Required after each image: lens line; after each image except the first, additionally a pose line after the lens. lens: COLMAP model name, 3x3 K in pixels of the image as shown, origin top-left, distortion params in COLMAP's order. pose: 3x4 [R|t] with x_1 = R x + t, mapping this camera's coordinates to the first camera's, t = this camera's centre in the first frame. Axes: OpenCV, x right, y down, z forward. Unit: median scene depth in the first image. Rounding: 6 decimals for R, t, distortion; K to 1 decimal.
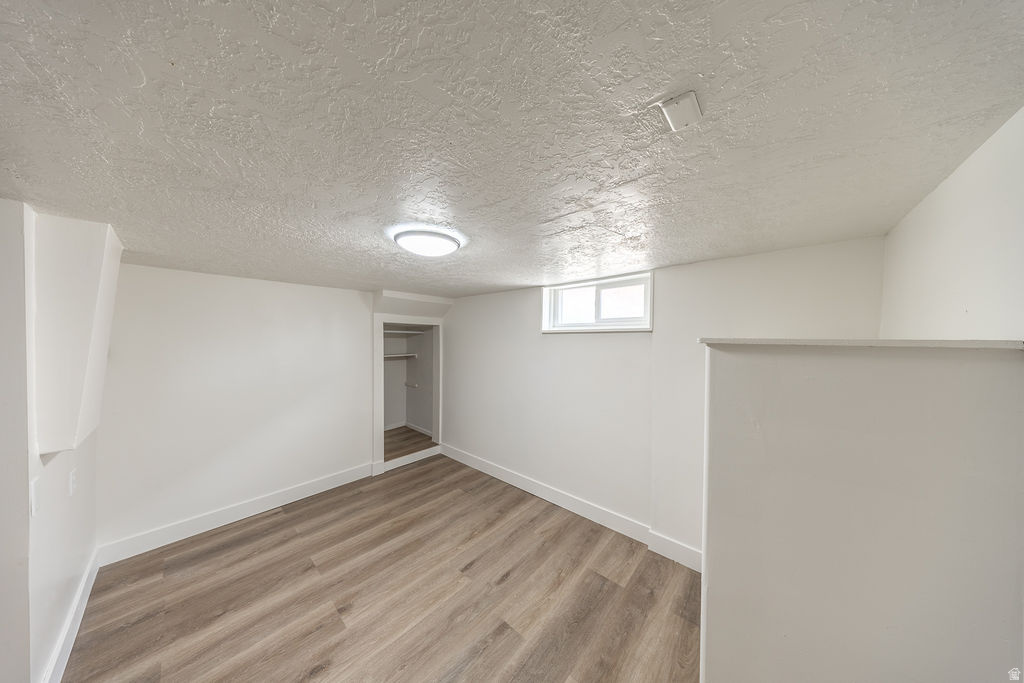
lens RADIAL K [[297.1, 0, 510.6], [0, 297.1, 341.8], [0, 0, 1]] dist [-0.002311, 0.000003]
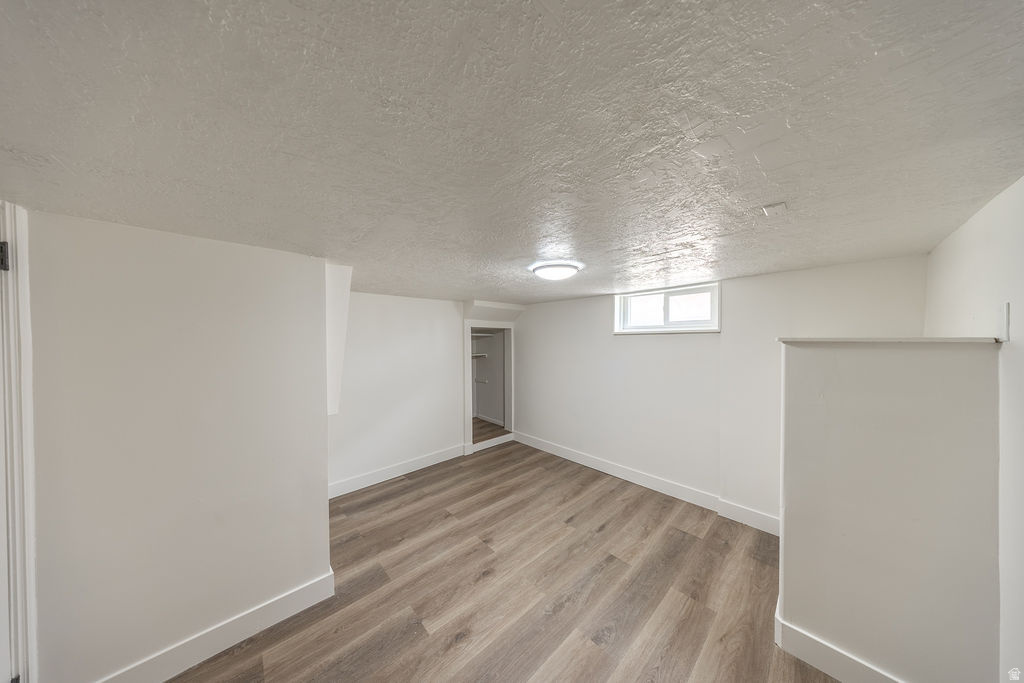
lens RADIAL K [[297.1, 0, 513.2], [0, 297.1, 341.8], [0, 0, 1]] dist [-0.002311, 0.000003]
pose [[0.995868, -0.010387, -0.090216, -0.261326], [0.010210, 0.999945, -0.002422, -0.001477], [0.090236, 0.001491, 0.995919, -0.283419]]
